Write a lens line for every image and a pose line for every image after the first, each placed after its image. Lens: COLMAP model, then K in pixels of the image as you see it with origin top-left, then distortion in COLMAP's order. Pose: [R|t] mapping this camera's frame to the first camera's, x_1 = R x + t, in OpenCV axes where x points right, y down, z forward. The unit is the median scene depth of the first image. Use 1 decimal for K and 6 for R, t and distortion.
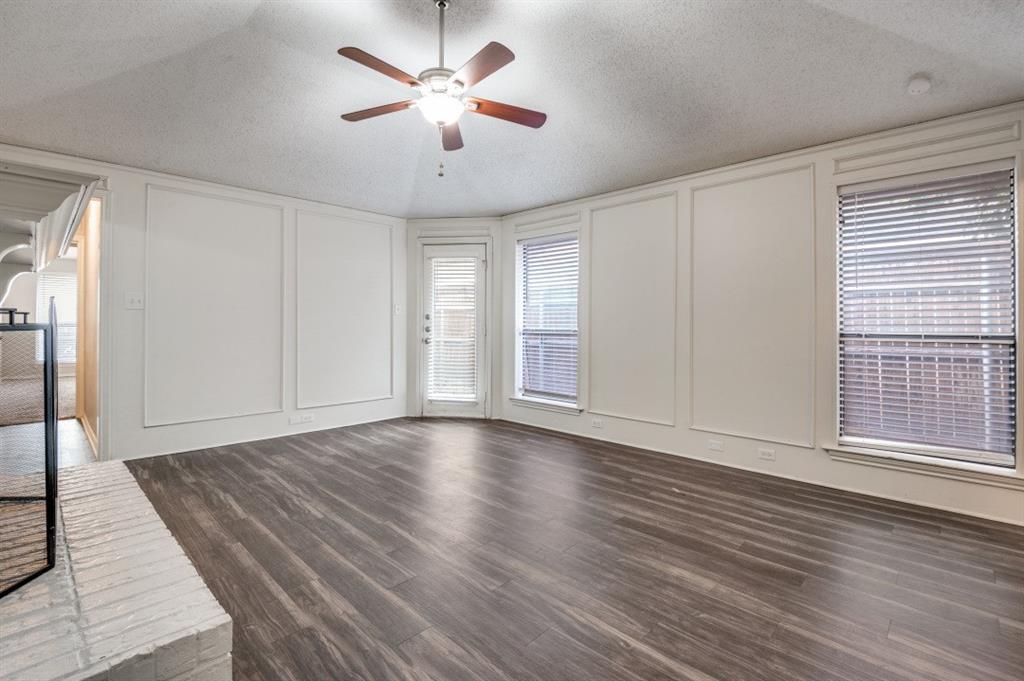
lens RADIAL K [[464.0, 0, 514.2], [0, 464.0, 324.3], [0, 0, 1]] dist [-0.000366, -0.008512]
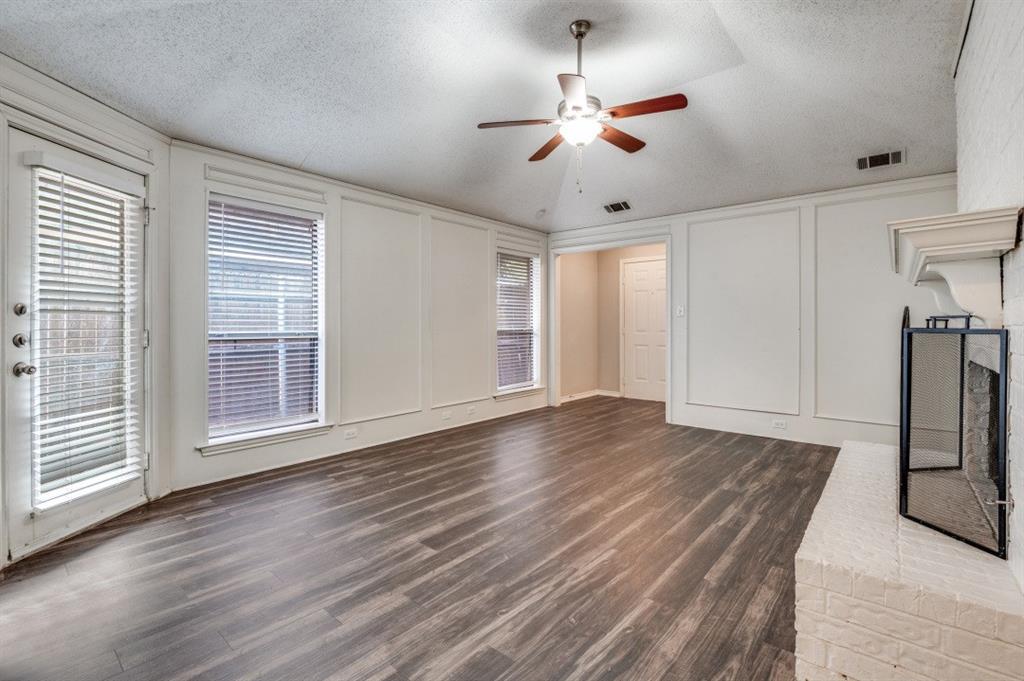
lens RADIAL K [[464.0, 0, 514.2], [0, 464.0, 324.3], [0, 0, 1]] dist [-0.000366, -0.008512]
pose [[-0.069237, -0.003733, 0.997593, -1.218648], [-0.000062, 0.999993, 0.003738, -0.009052], [-0.997600, 0.000197, -0.069237, 1.199970]]
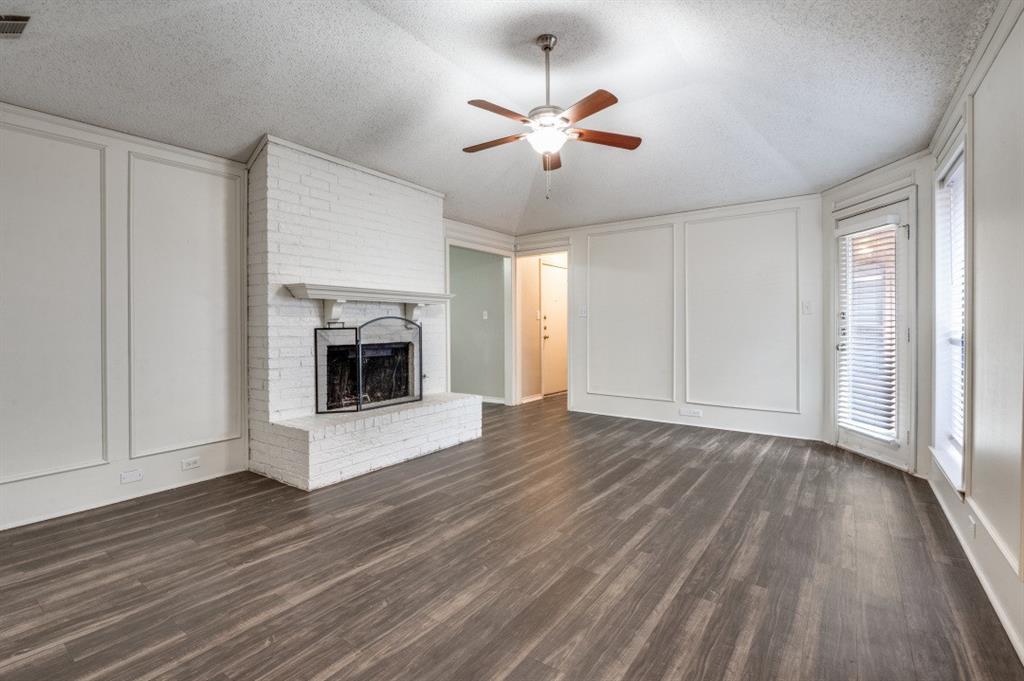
lens RADIAL K [[463.3, 0, 515.5], [0, 463.3, 328.4], [0, 0, 1]] dist [0.000686, -0.008547]
pose [[0.146612, 0.002882, -0.989190, 0.948387], [0.003864, 0.999986, 0.003486, 0.000465], [0.989187, -0.004333, 0.146599, 0.727362]]
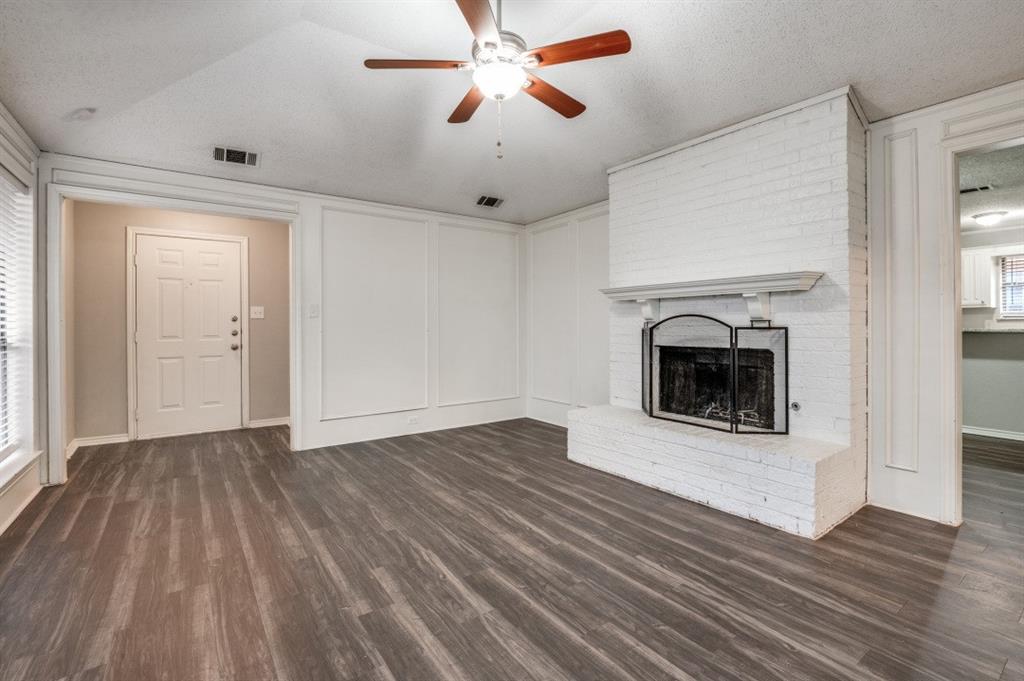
lens RADIAL K [[464.0, 0, 514.2], [0, 464.0, 324.3], [0, 0, 1]] dist [-0.000366, -0.008512]
pose [[-0.984209, 0.001048, 0.177005, -0.330583], [0.000925, 0.999999, -0.000775, -0.007079], [-0.177005, -0.000599, -0.984210, 1.802724]]
